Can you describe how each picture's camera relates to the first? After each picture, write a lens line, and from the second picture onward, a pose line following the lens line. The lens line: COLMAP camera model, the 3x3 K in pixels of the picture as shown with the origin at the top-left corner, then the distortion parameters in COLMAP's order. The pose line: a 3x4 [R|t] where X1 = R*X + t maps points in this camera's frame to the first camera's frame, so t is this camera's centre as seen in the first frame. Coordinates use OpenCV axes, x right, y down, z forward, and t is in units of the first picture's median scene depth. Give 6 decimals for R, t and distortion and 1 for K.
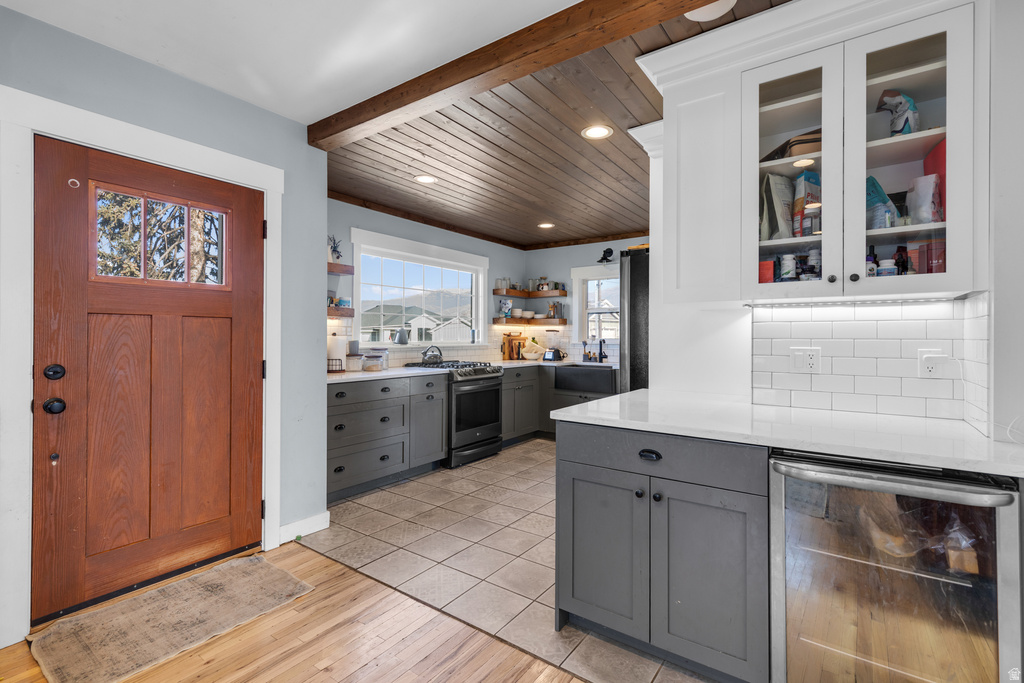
lens RADIAL K [[463.7, 0, 517.2], [0, 463.7, 339.3], [0, 0, 1]] dist [0.001442, -0.000107]
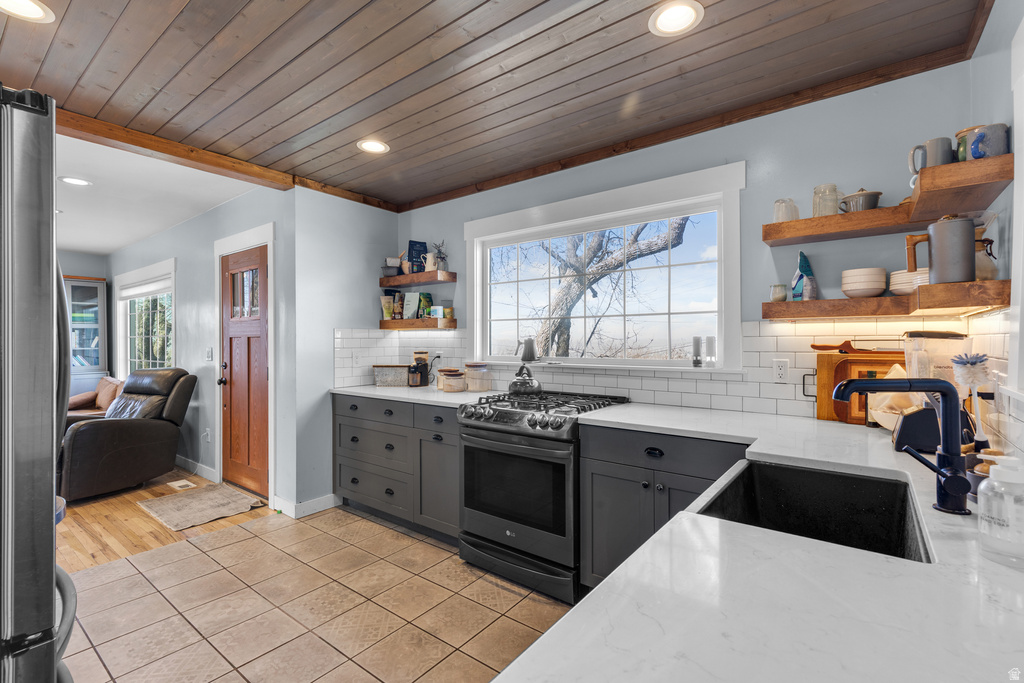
lens RADIAL K [[463.7, 0, 516.3], [0, 463.7, 340.5], [0, 0, 1]] dist [0.001442, -0.000107]
pose [[-0.039385, -0.000065, -0.999224, 0.606786], [-0.002477, 0.999997, 0.000032, -0.026334], [0.999221, 0.002476, -0.039385, 1.370979]]
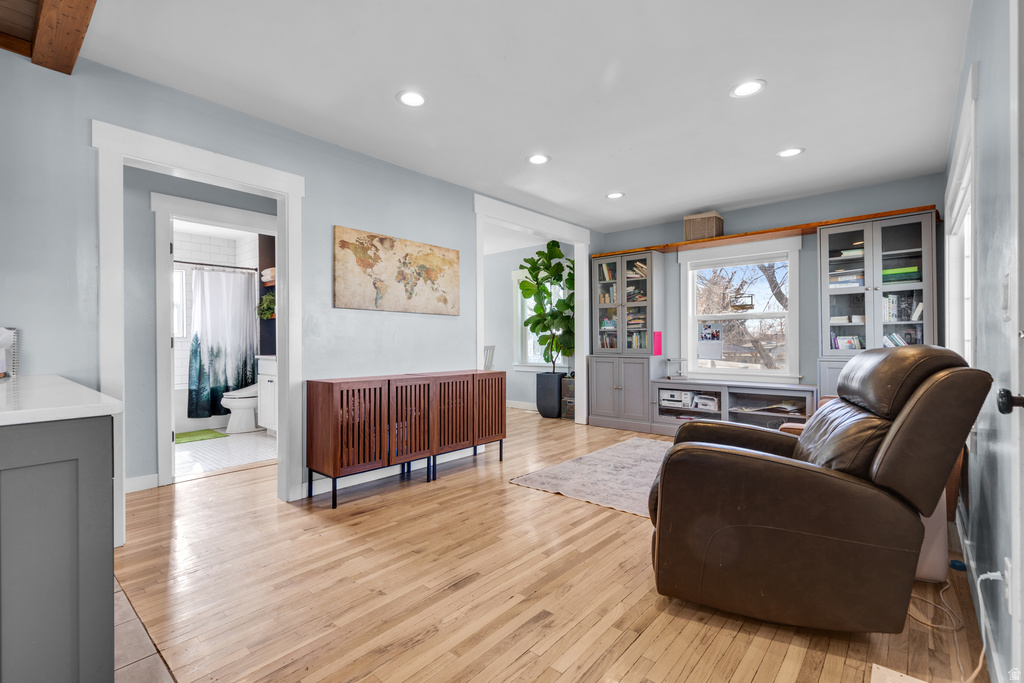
lens RADIAL K [[463.7, 0, 514.8], [0, 463.7, 341.0], [0, 0, 1]] dist [0.001442, -0.000107]
pose [[-0.995127, 0.005603, 0.098444, -0.288853], [0.006109, 0.999970, 0.004830, 0.044969], [-0.098414, 0.005407, -0.995131, 0.867892]]
